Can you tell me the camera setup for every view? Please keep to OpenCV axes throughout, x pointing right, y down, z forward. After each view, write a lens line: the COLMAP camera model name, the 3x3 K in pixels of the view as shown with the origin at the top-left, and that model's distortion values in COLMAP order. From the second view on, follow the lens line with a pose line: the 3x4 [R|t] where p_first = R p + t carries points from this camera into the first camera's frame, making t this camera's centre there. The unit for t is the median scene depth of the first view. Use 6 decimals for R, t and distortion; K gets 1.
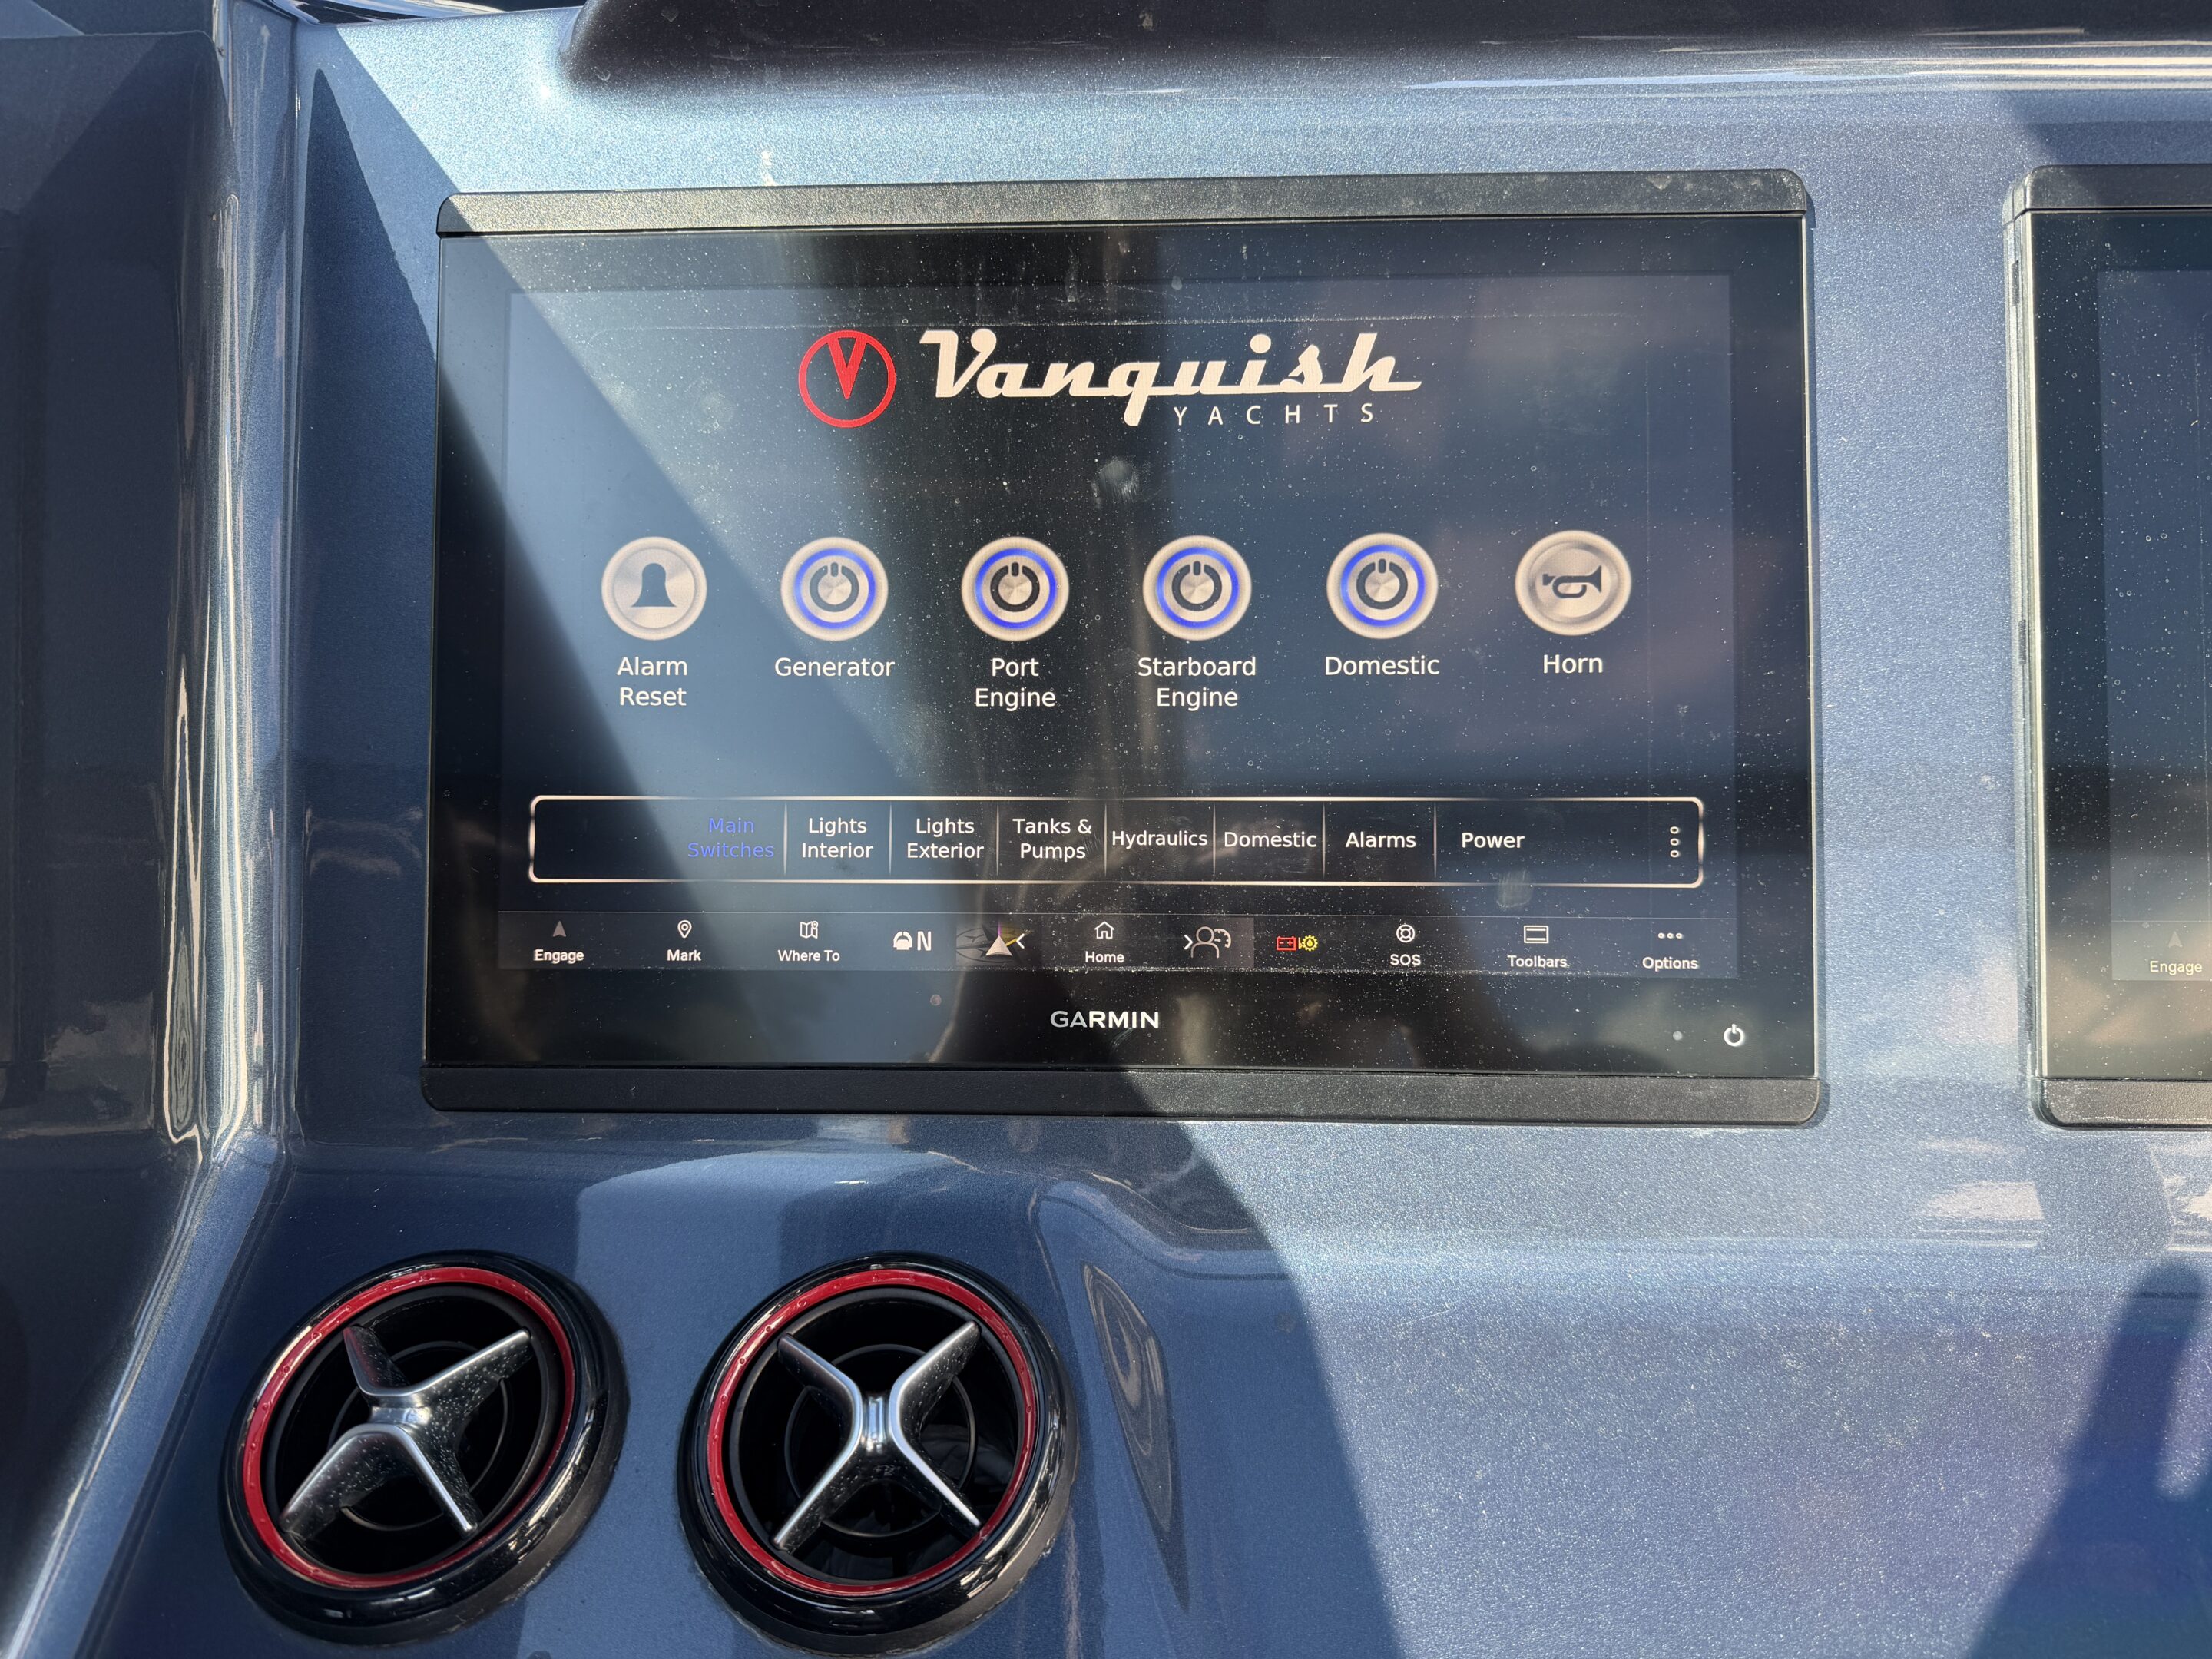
lens RADIAL K [[1586.7, 0, 1096.2], [0, 1586.7, 820.2], [0, 0, 1]] dist [0.206254, -0.349955]
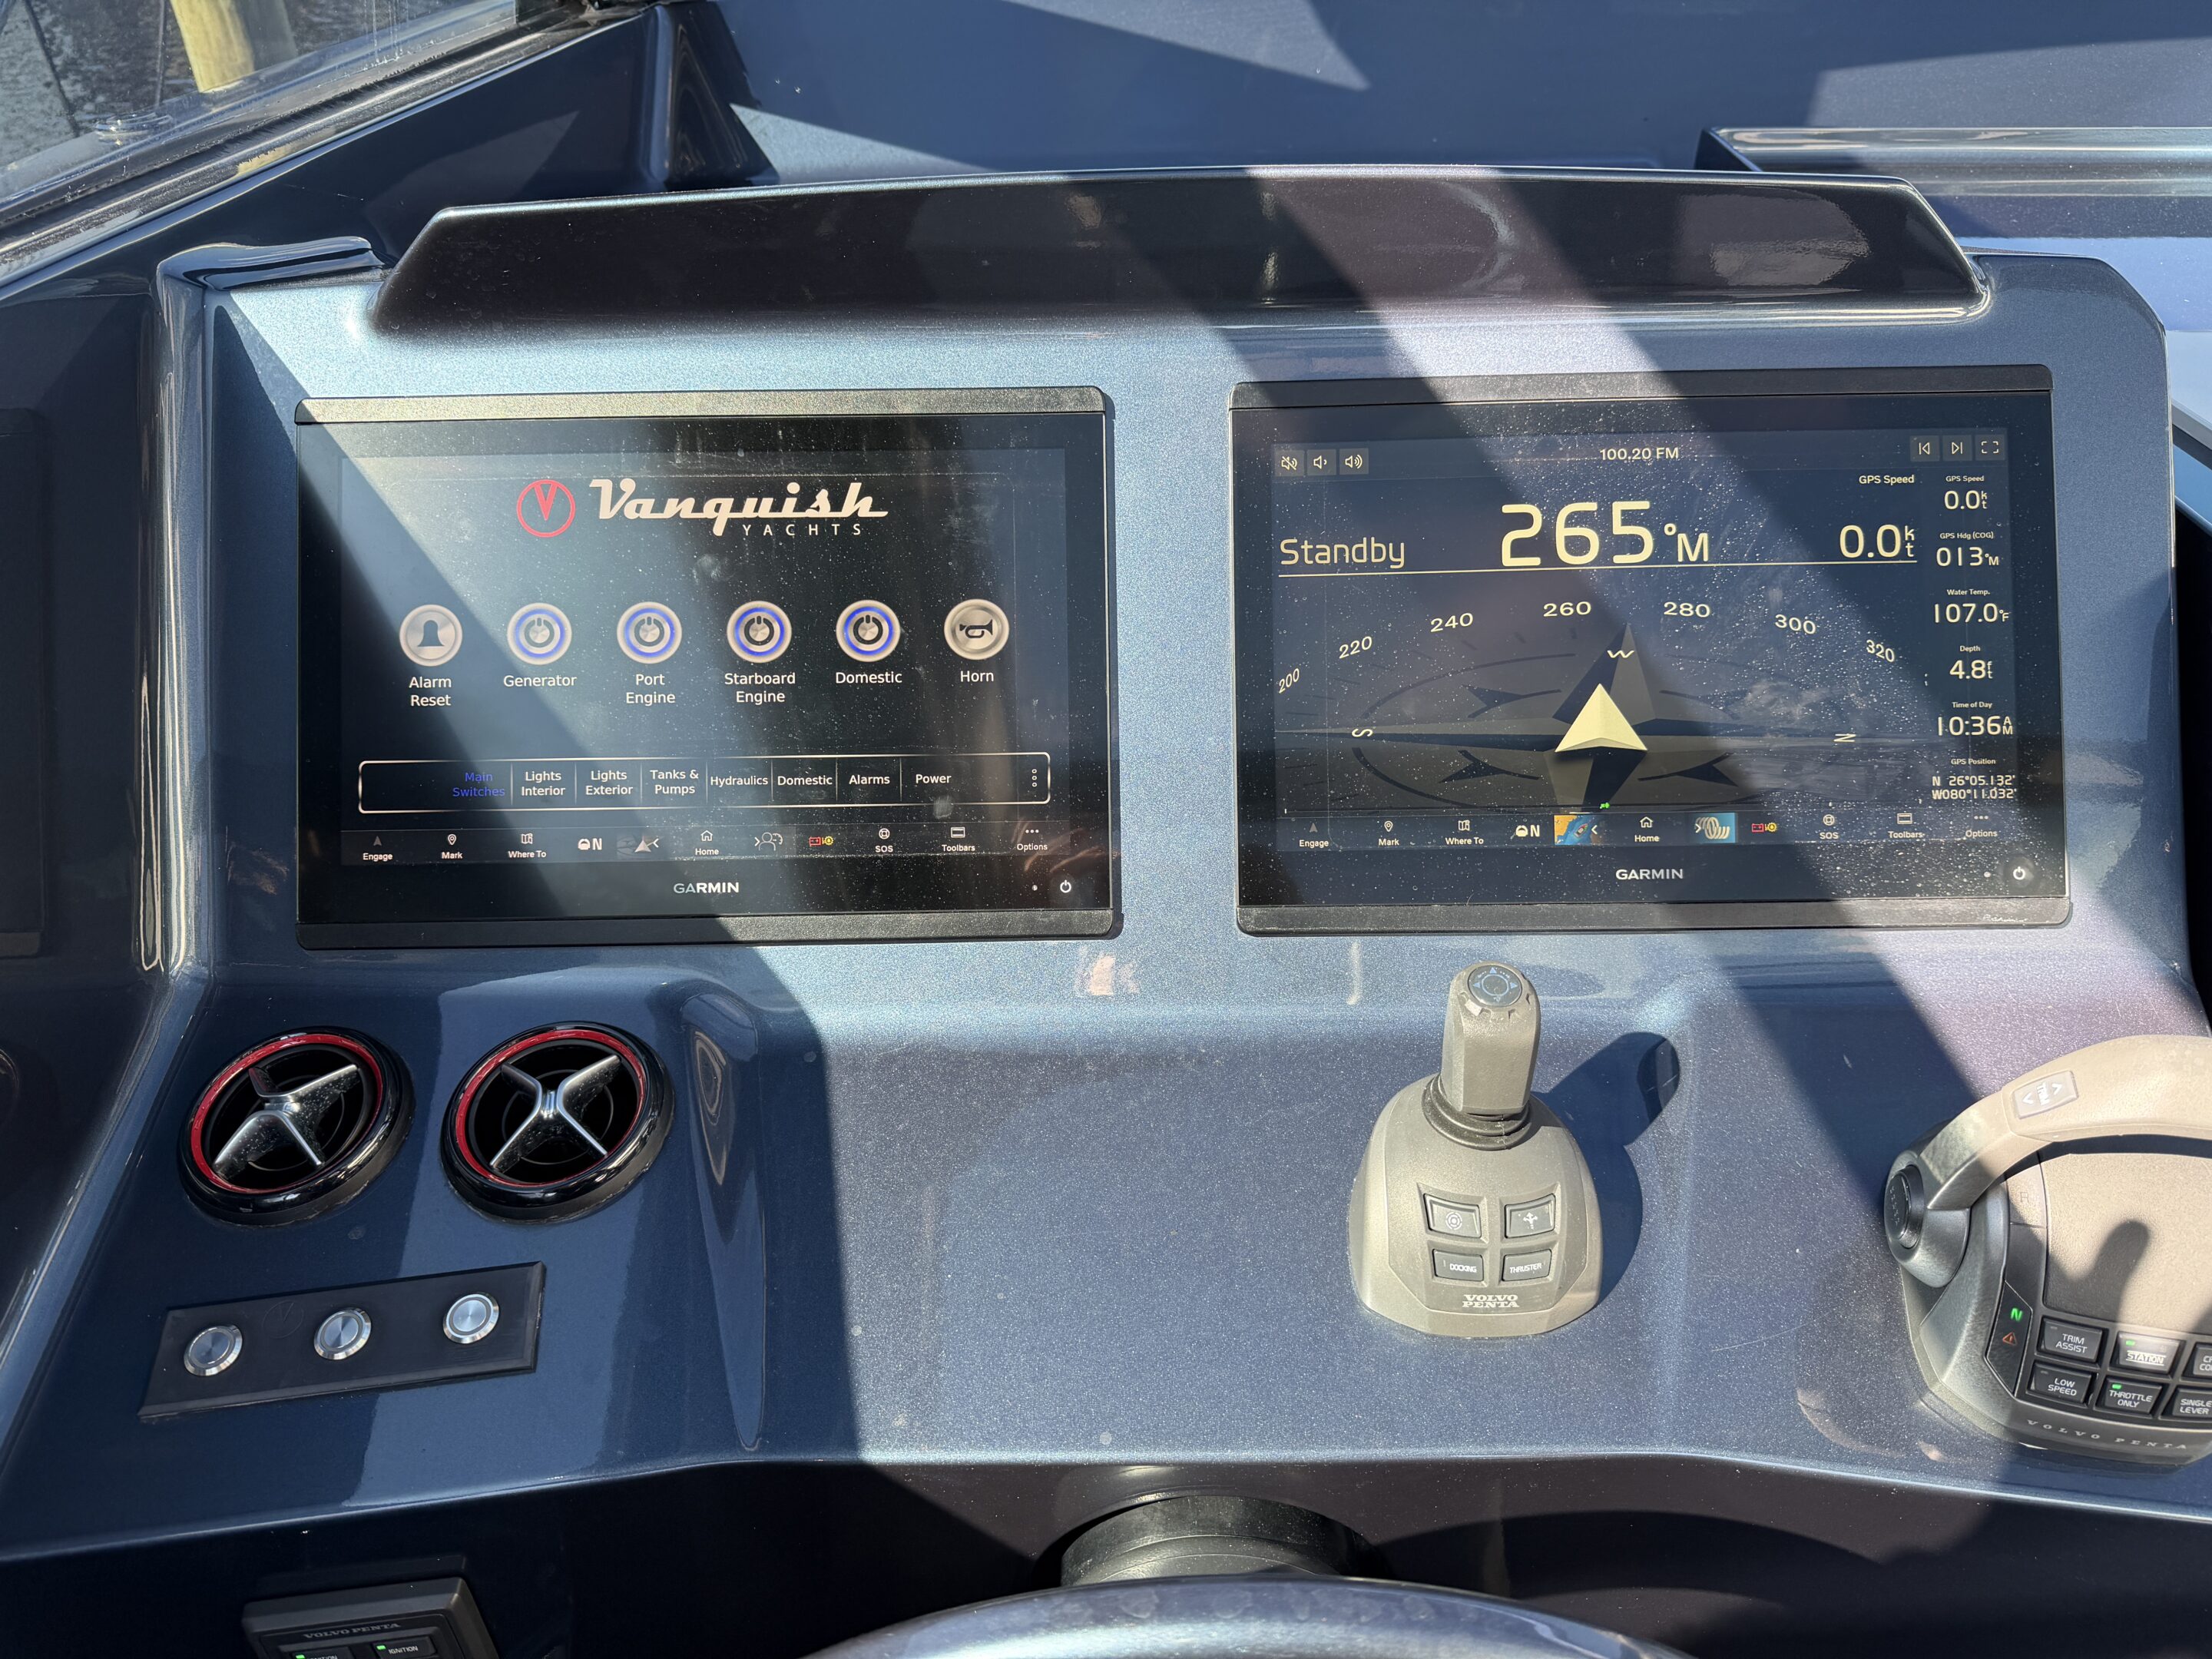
lens RADIAL K [[1586.7, 0, 1096.2], [0, 1586.7, 820.2], [0, 0, 1]] dist [0.206254, -0.349955]
pose [[0.999613, -0.016711, 0.022235, 0.378182], [0.016460, 0.999799, 0.011440, 0.039893], [-0.022422, -0.011069, 0.999687, -0.704976]]
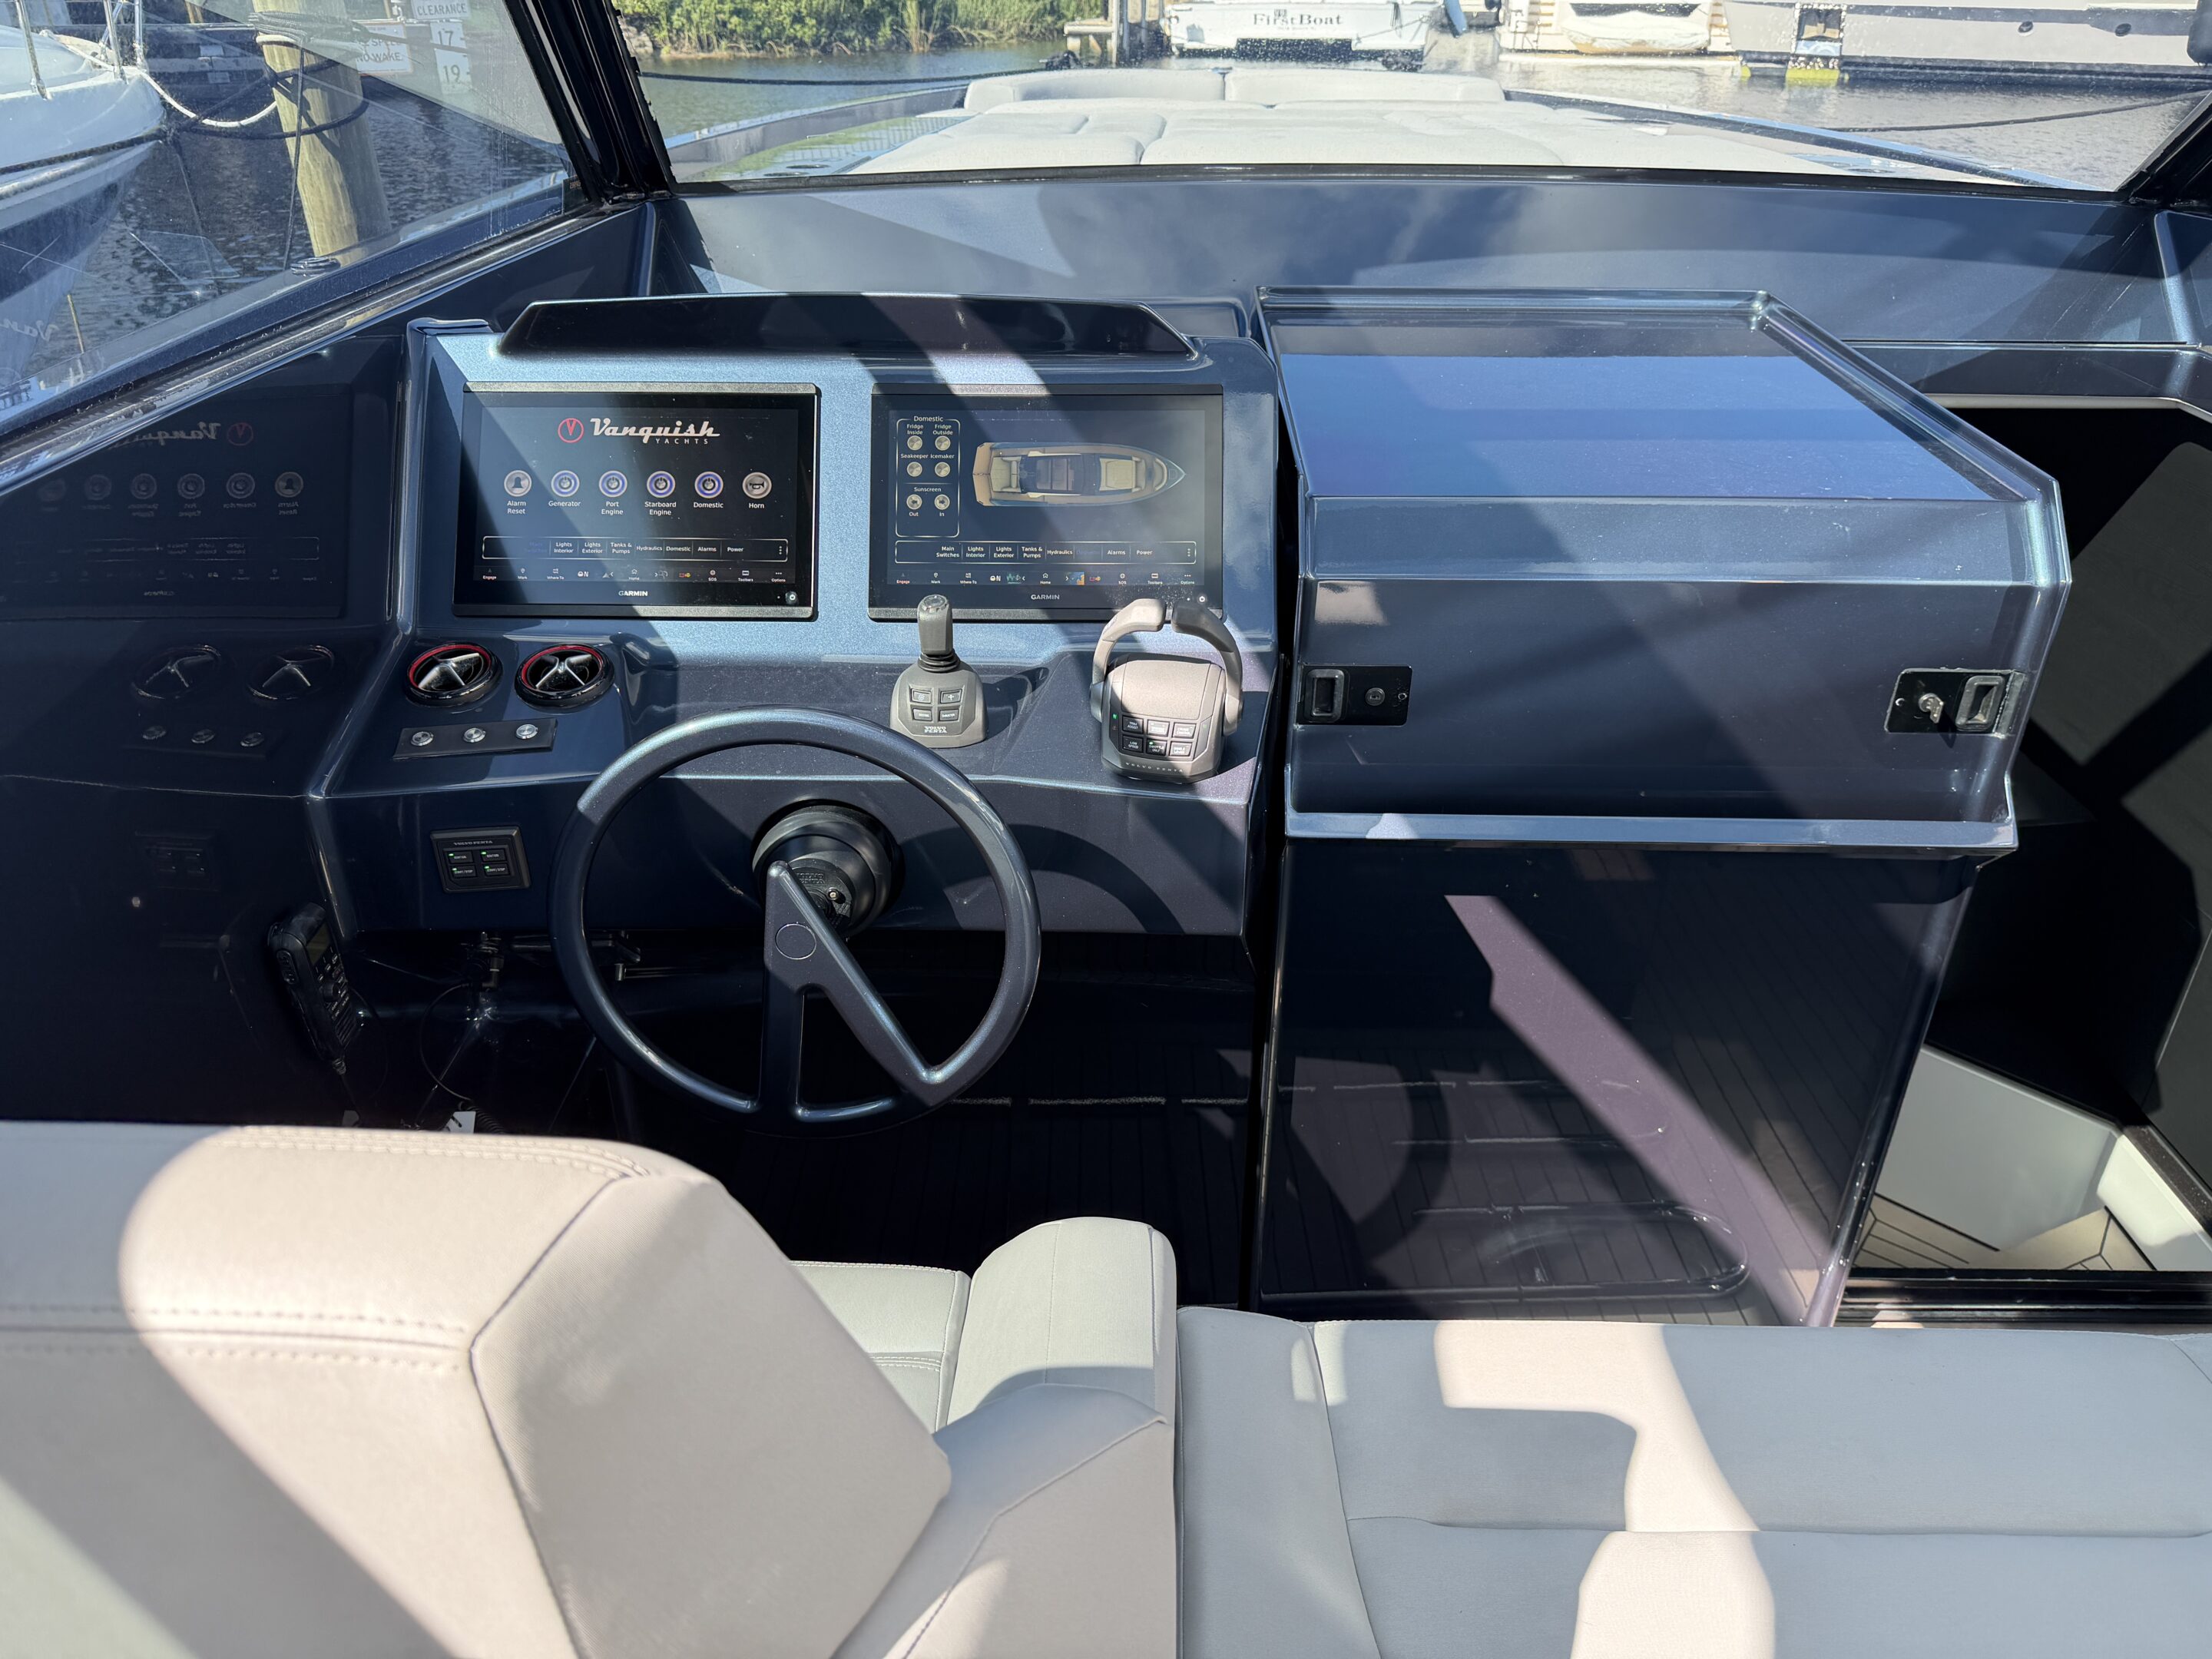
lens RADIAL K [[1559.5, 0, 1123.5], [0, 1559.5, 831.0], [0, 0, 1]] dist [0.052539, -0.084992]
pose [[0.998972, 0.005824, 0.044965, 1.009584], [-0.002653, 0.997525, -0.070256, 0.947779], [-0.045263, 0.070064, 0.996515, -2.748507]]
